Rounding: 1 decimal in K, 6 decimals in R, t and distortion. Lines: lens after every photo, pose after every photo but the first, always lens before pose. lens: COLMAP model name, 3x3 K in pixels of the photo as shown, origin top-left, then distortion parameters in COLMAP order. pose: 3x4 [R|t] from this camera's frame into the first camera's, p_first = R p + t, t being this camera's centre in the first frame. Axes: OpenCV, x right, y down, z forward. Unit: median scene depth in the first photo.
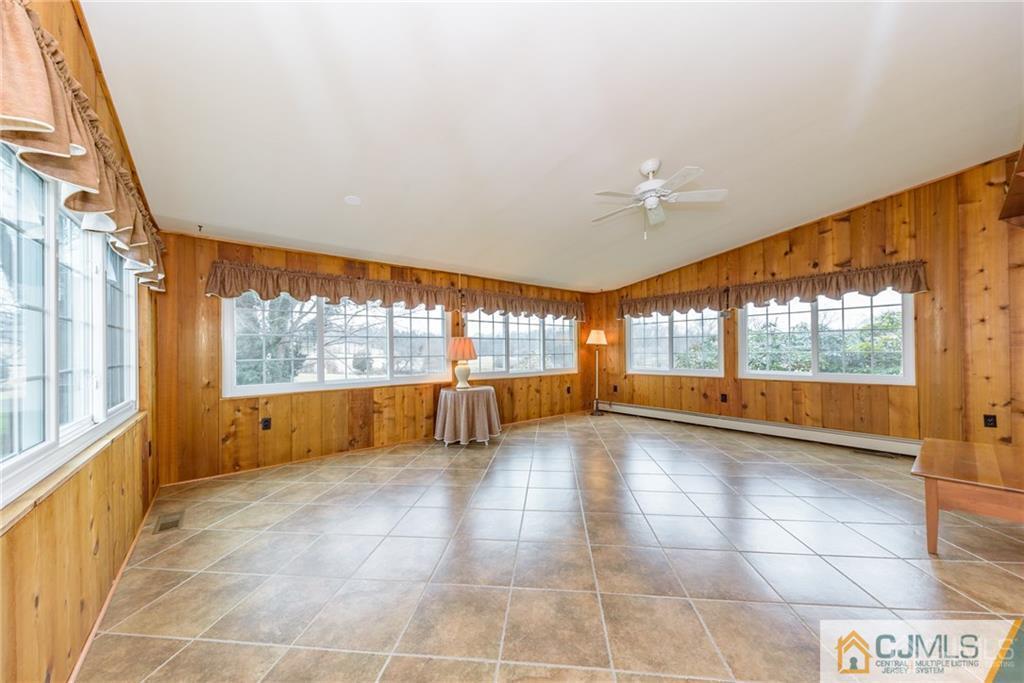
lens RADIAL K [[360.3, 0, 505.8], [0, 360.3, 353.3], [0, 0, 1]] dist [0.000526, -0.000070]
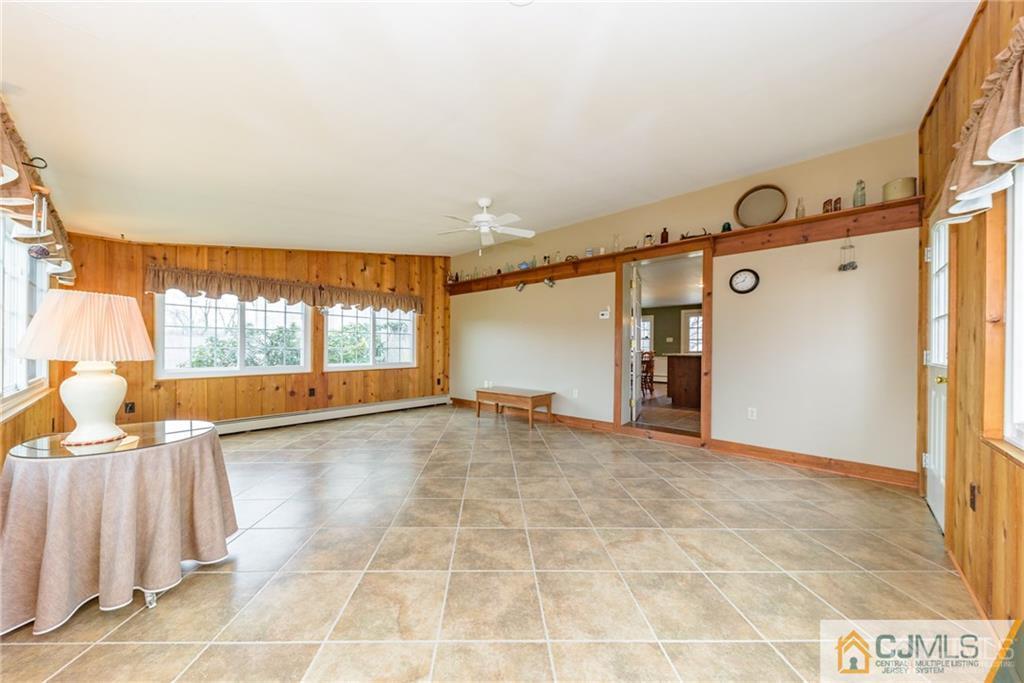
lens RADIAL K [[360.3, 0, 505.8], [0, 360.3, 353.3], [0, 0, 1]] dist [0.000526, -0.000070]
pose [[-0.149215, -0.009996, 0.988754, -0.506092], [0.001396, 0.999946, 0.010320, 0.003461], [-0.988804, 0.002921, -0.149193, 0.631744]]
